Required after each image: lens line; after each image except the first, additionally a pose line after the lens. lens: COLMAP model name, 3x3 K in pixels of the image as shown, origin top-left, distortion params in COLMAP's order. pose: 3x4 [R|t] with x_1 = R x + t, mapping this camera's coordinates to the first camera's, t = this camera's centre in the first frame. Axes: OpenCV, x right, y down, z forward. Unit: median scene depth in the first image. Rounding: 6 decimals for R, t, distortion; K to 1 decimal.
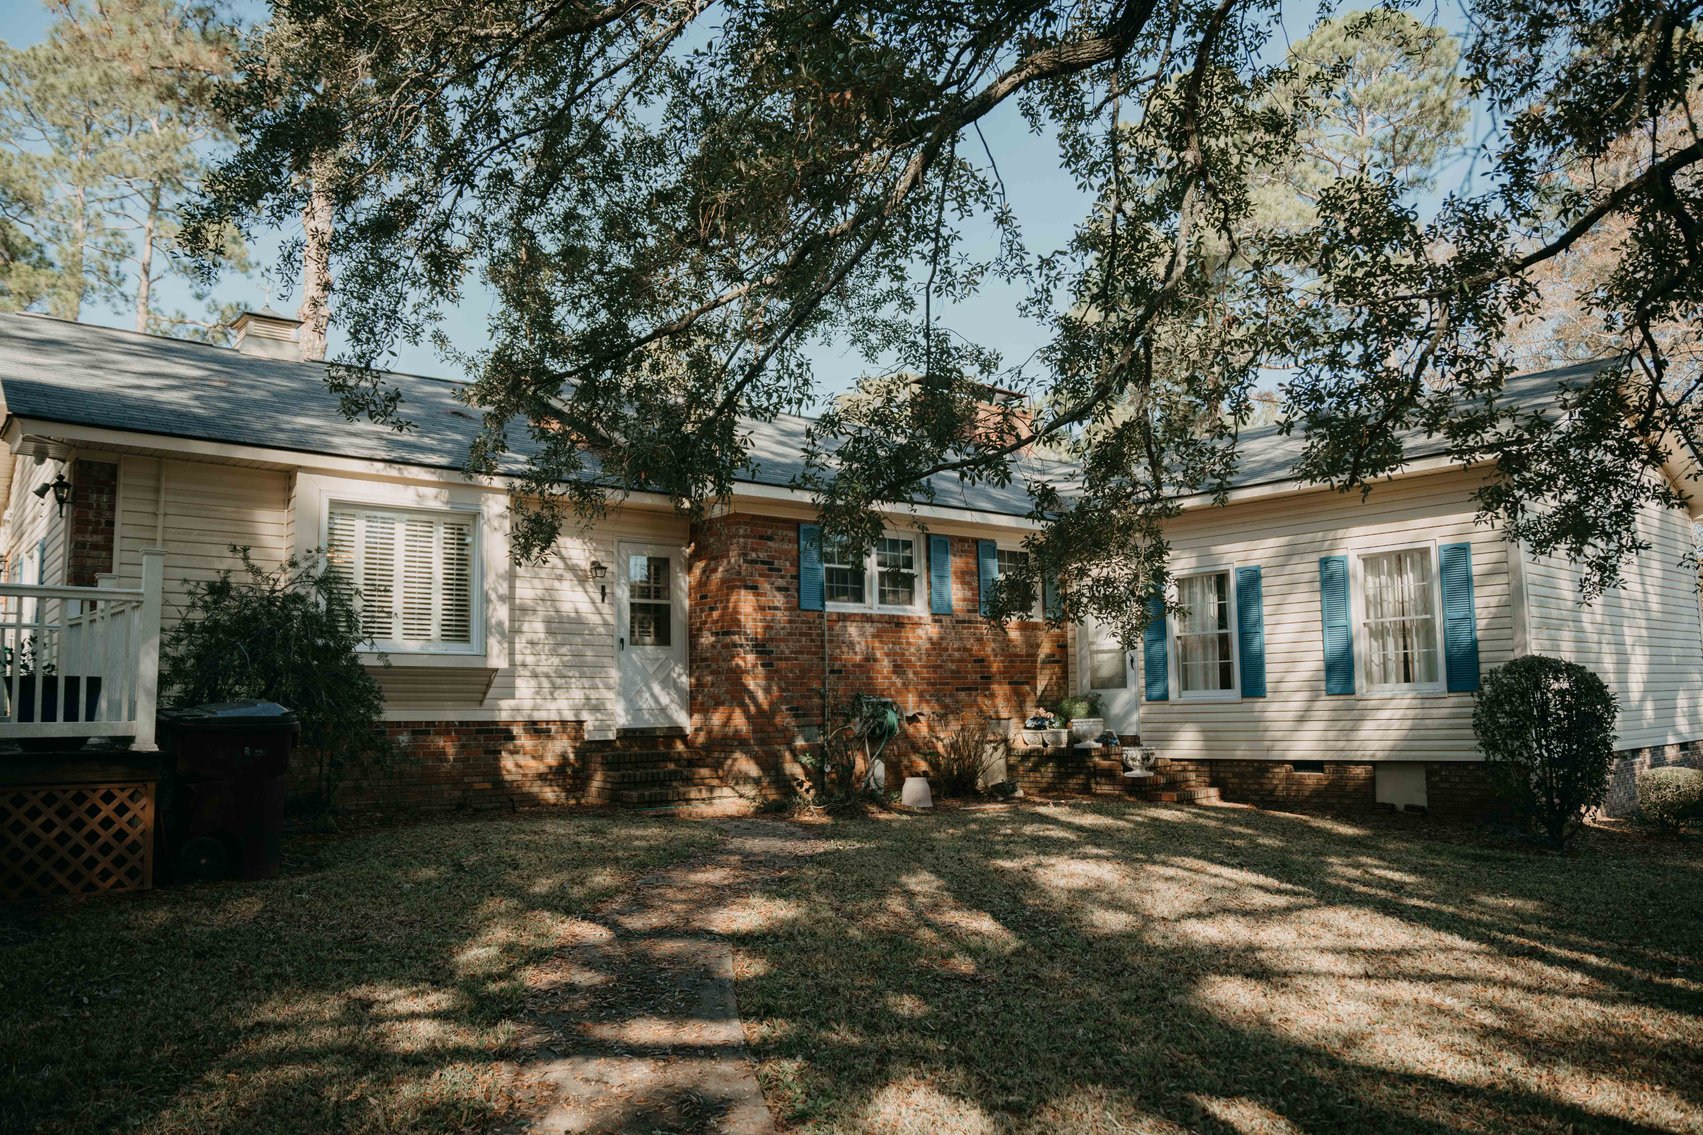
lens RADIAL K [[1224.6, 0, 849.5], [0, 1224.6, 574.8], [0, 0, 1]] dist [-0.180377, 0.131928]
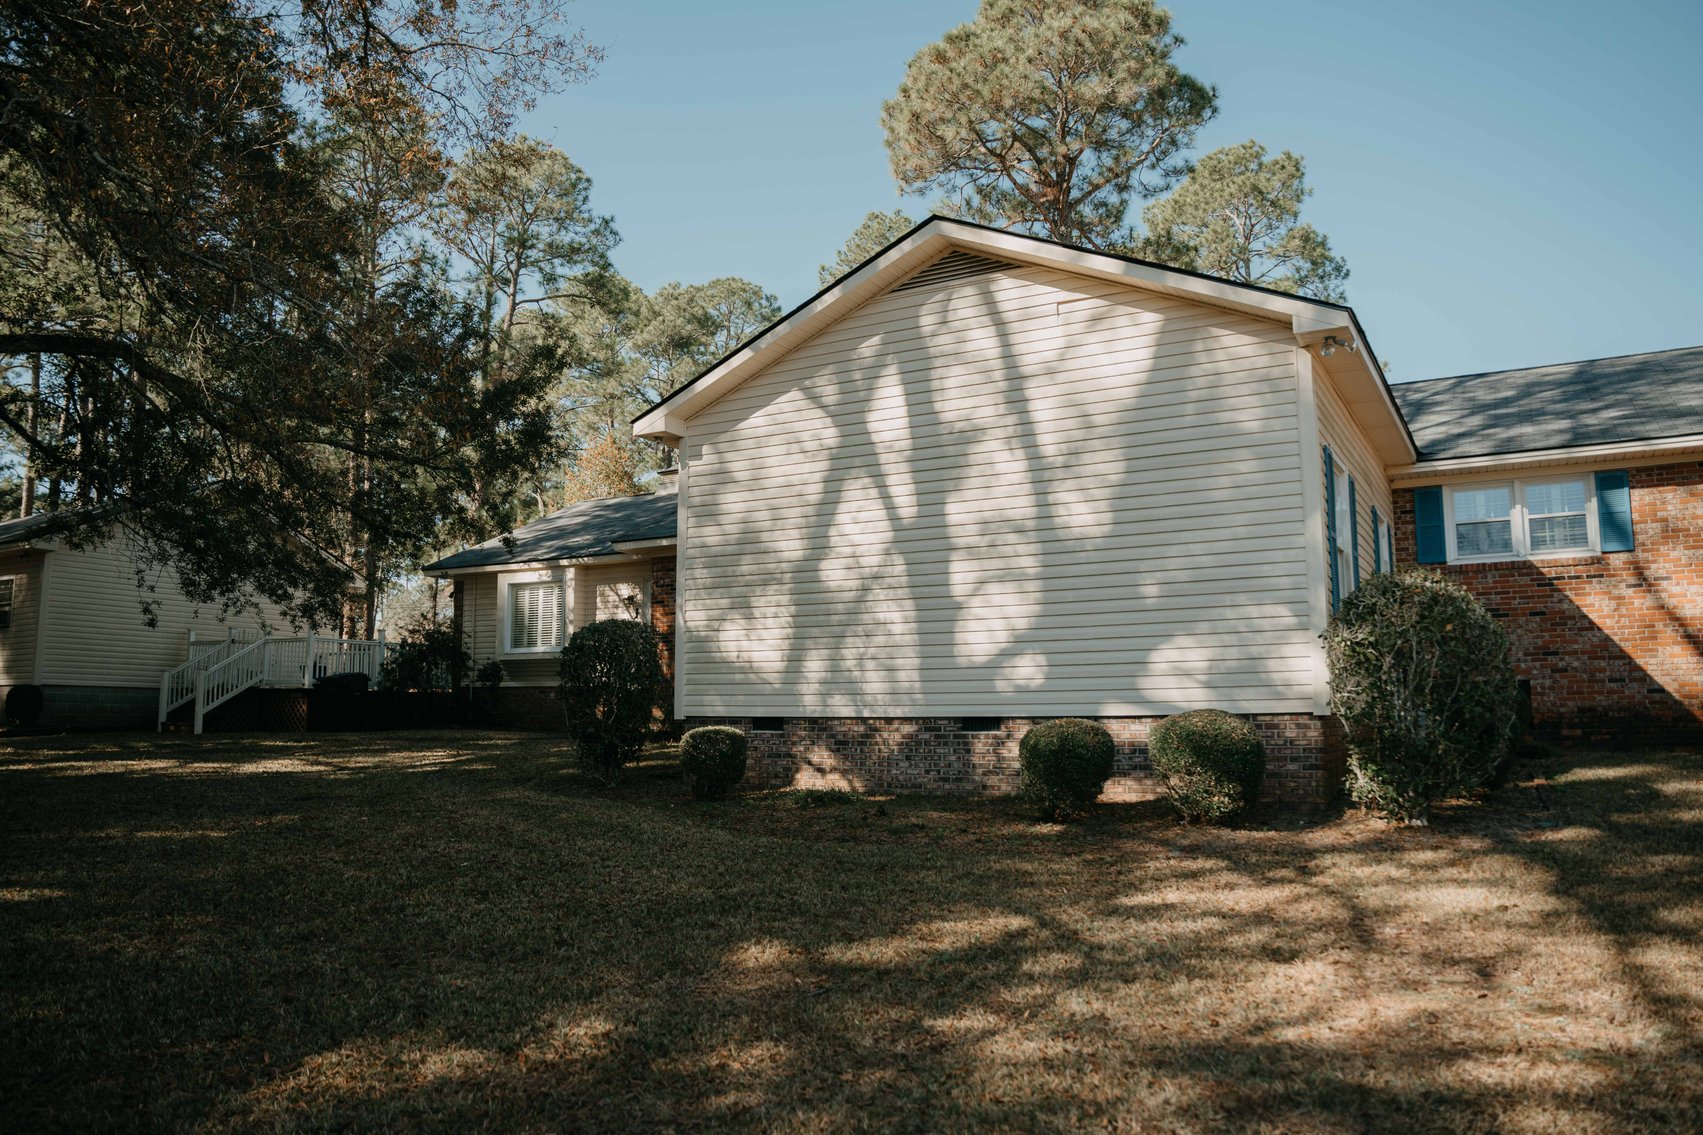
lens RADIAL K [[1224.6, 0, 849.5], [0, 1224.6, 574.8], [0, 0, 1]] dist [-0.180377, 0.131928]
pose [[0.307411, -0.096164, -0.946705, 1.468067], [0.097135, 0.992855, -0.069311, 0.106300], [0.946606, -0.070651, 0.314555, 0.716376]]
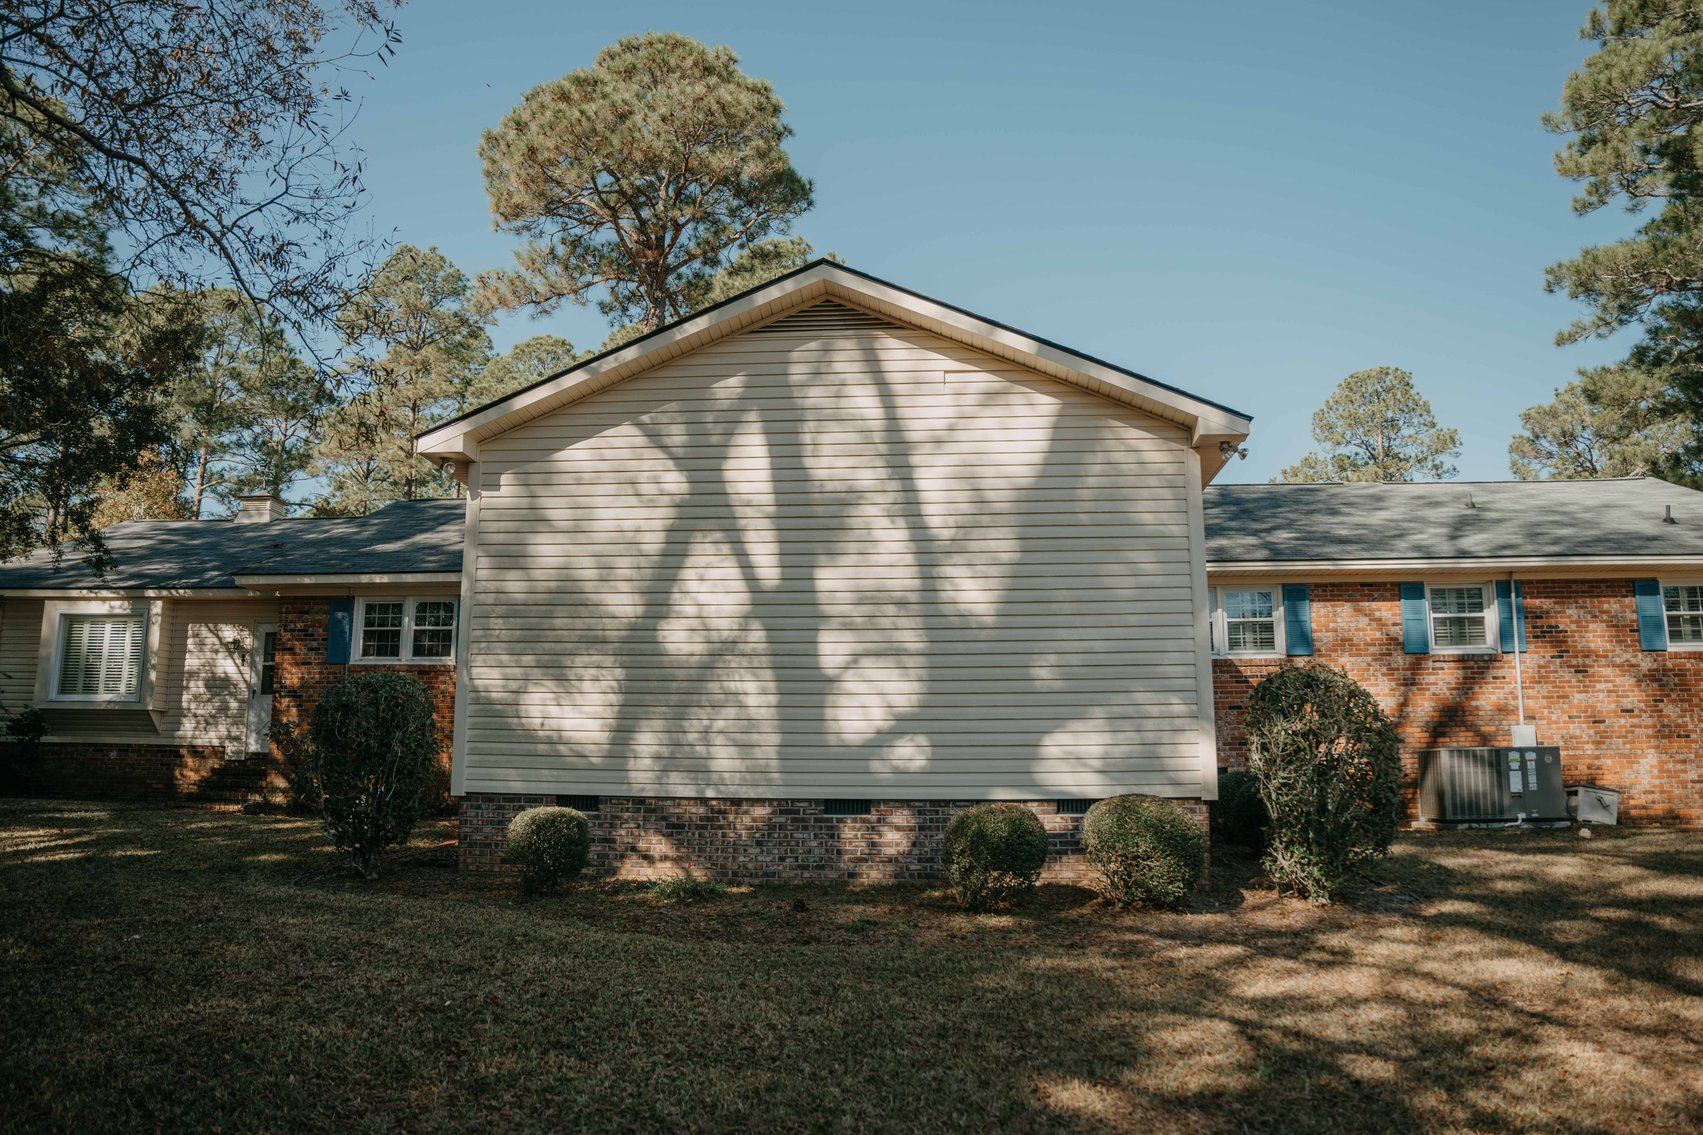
lens RADIAL K [[1224.6, 0, 849.5], [0, 1224.6, 574.8], [0, 0, 1]] dist [-0.180377, 0.131928]
pose [[0.693771, -0.106942, -0.712211, 1.263361], [0.060404, 0.994070, -0.090424, 0.081938], [0.717658, 0.019713, 0.696117, 0.516345]]
